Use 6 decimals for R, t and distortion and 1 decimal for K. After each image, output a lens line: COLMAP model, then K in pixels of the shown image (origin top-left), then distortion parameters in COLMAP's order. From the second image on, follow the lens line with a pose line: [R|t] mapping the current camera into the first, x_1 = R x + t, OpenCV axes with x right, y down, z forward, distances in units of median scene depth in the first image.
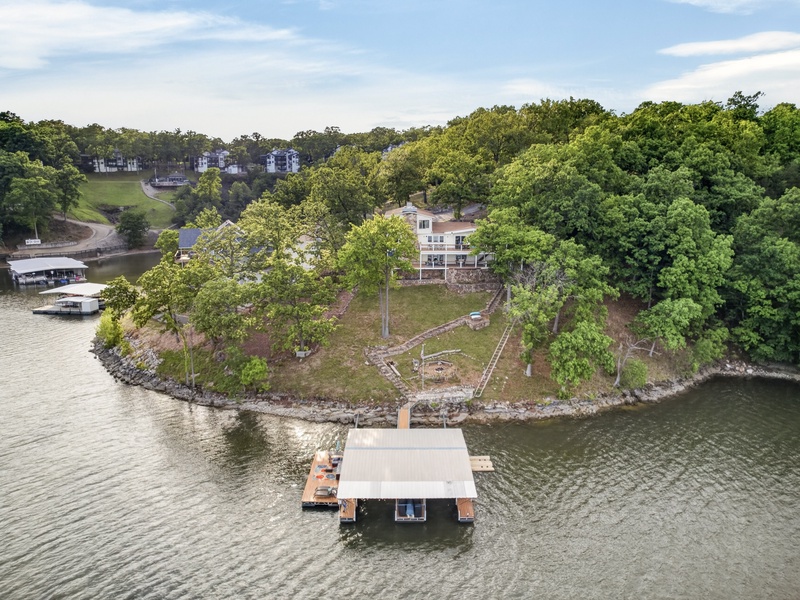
lens RADIAL K [[572.6, 0, 400.0], [0, 572.6, 300.0], [0, 0, 1]] dist [-0.067332, 0.058946]
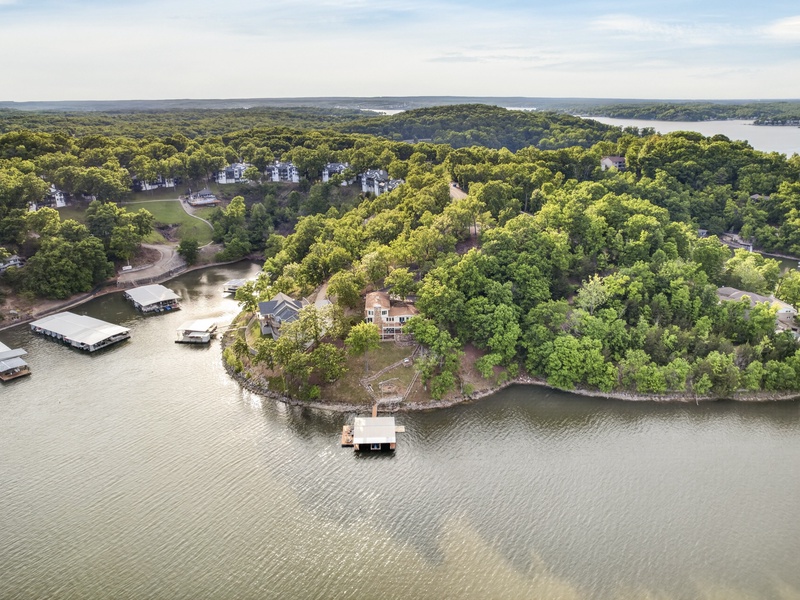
lens RADIAL K [[530.7, 0, 400.0], [0, 530.7, 300.0], [0, 0, 1]] dist [-0.042448, -0.000891]
pose [[0.999305, -0.013609, 0.034714, 0.039186], [0.009642, 0.993663, 0.111986, -0.490925], [-0.036018, -0.111573, 0.993103, -1.177423]]
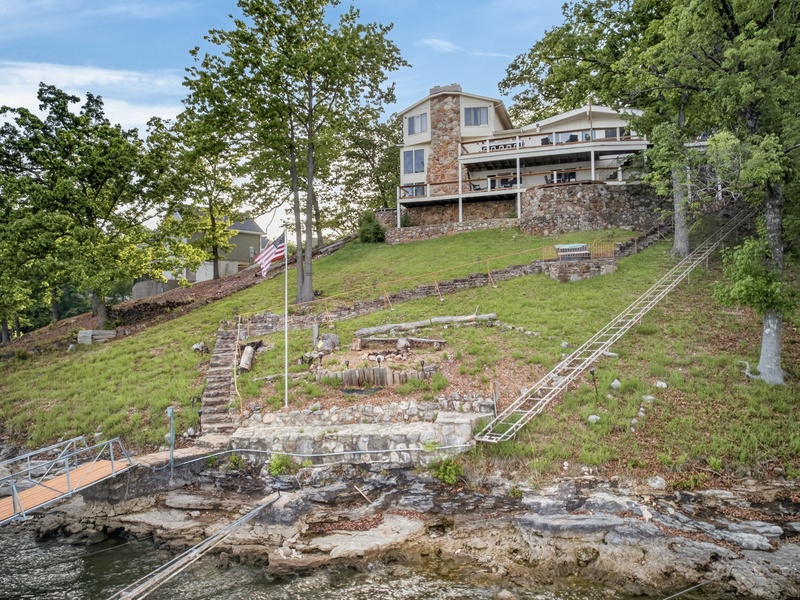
lens RADIAL K [[572.6, 0, 400.0], [0, 572.6, 300.0], [0, 0, 1]] dist [-0.067332, 0.058946]
pose [[0.945065, -0.028954, -0.325598, 0.156434], [-0.057482, 0.965827, -0.252733, 0.158025], [0.321789, 0.257565, 0.911105, 0.724803]]
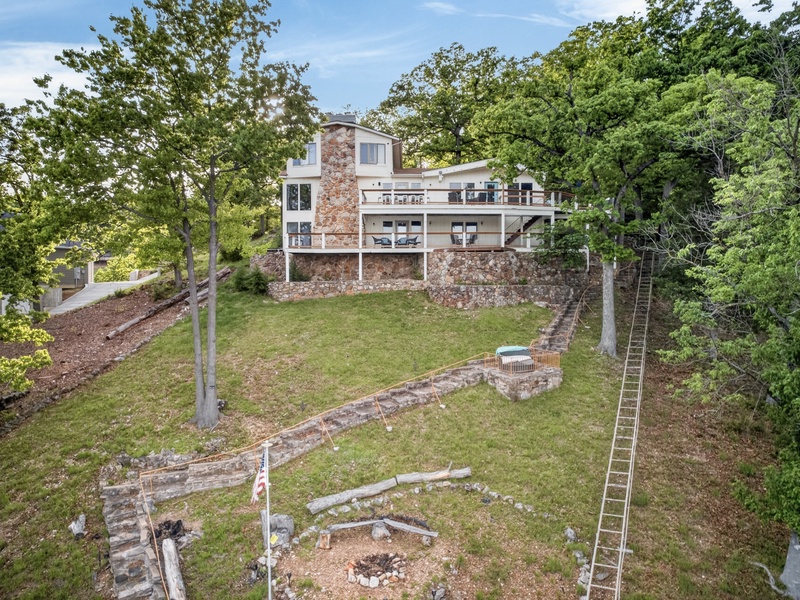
lens RADIAL K [[572.6, 0, 400.0], [0, 572.6, 300.0], [0, 0, 1]] dist [-0.067332, 0.058946]
pose [[0.999974, -0.004193, -0.005930, 0.077283], [0.002971, 0.981232, -0.192810, 0.062057], [0.006627, 0.192788, 0.981218, 0.743369]]
